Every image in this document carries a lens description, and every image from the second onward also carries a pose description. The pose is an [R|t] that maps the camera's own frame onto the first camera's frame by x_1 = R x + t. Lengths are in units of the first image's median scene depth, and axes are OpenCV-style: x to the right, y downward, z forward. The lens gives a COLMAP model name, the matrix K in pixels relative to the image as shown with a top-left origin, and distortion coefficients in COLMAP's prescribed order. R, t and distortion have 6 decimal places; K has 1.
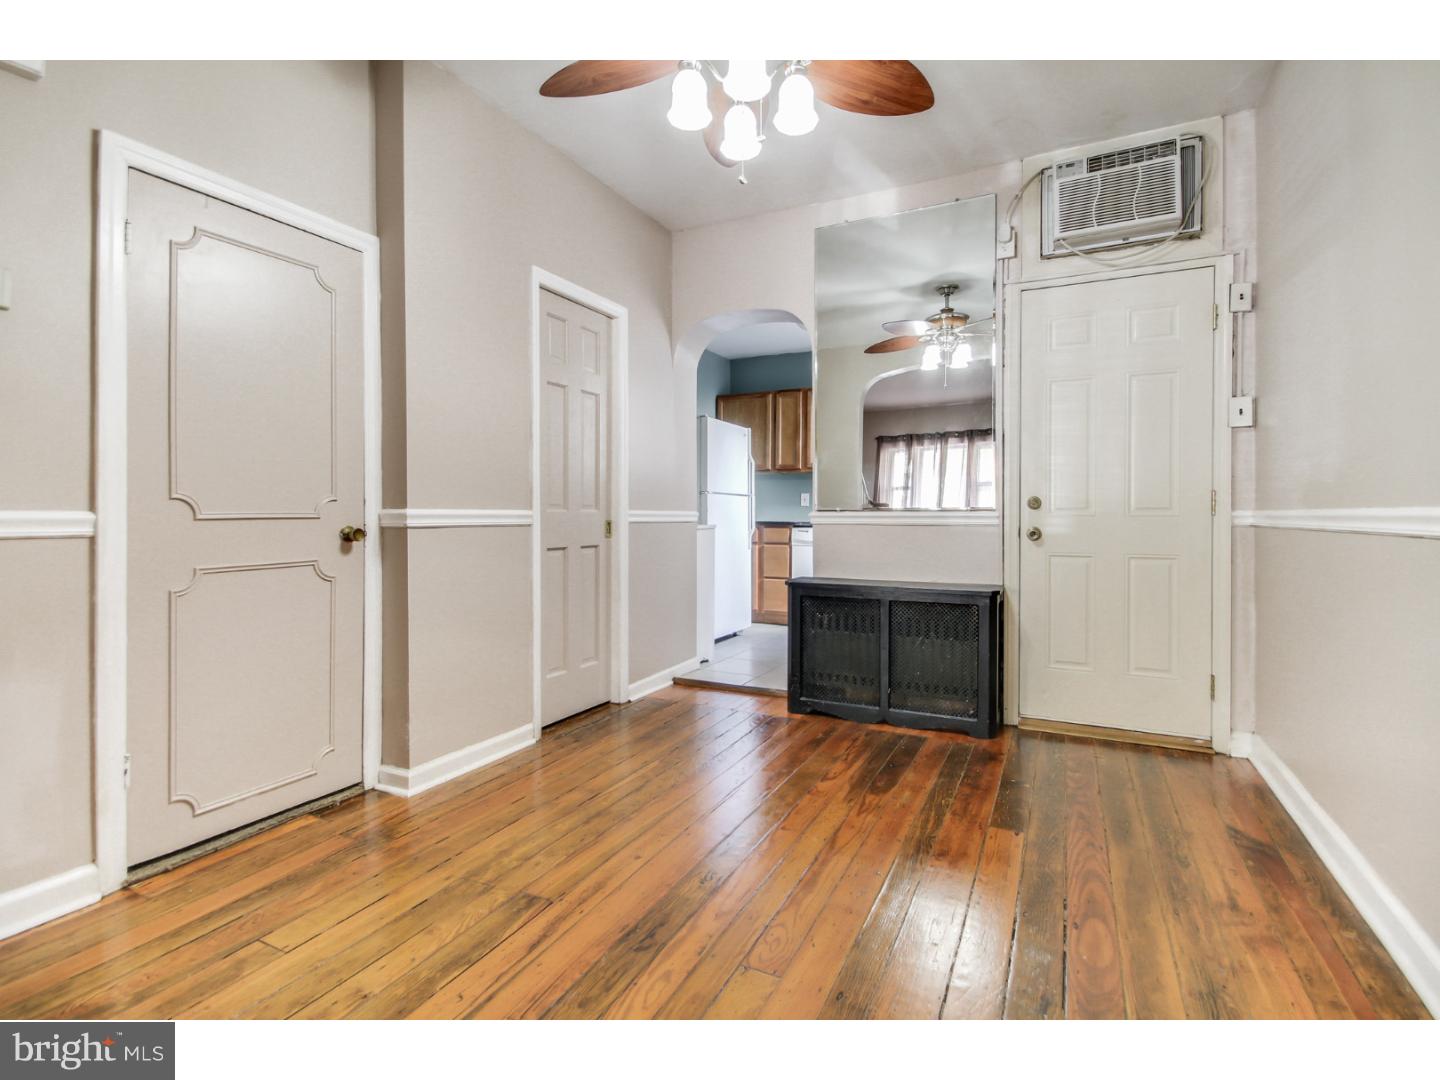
lens RADIAL K [[690.9, 0, 732.6], [0, 690.9, 518.1], [0, 0, 1]] dist [0.004420, -0.004834]
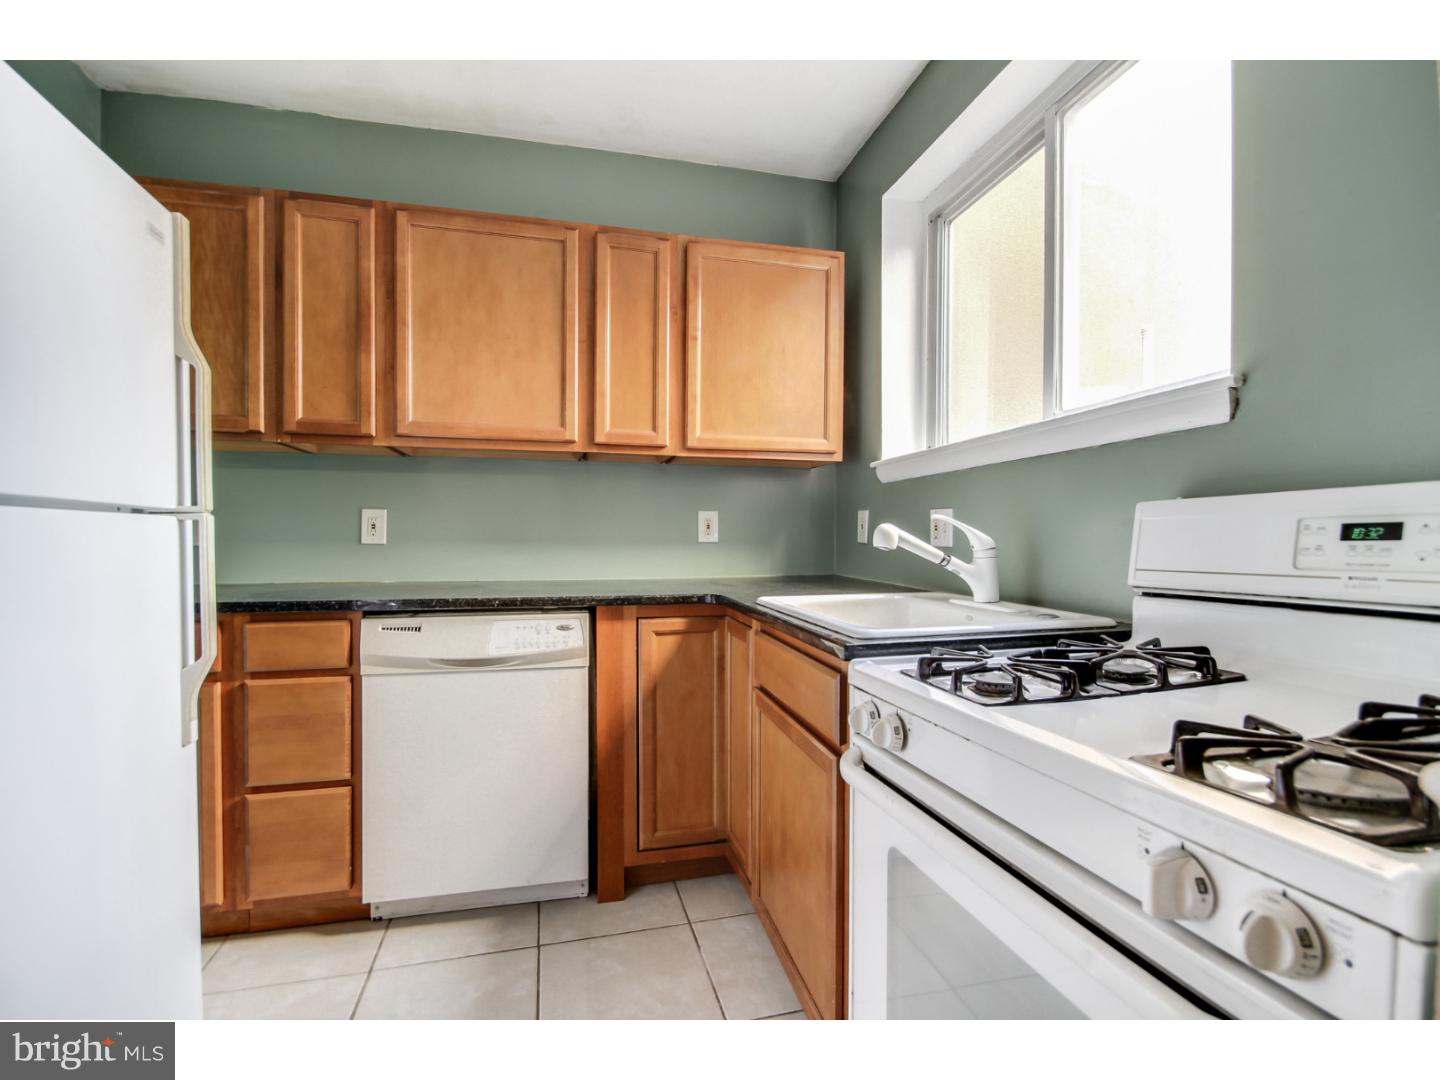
lens RADIAL K [[690.9, 0, 742.3], [0, 690.9, 546.8], [0, 0, 1]] dist [0.004420, -0.004834]
pose [[0.752219, -0.010810, 0.658824, 0.017457], [0.003590, 0.999918, 0.012307, -0.037274], [-0.658903, -0.006892, 0.752196, 1.105438]]
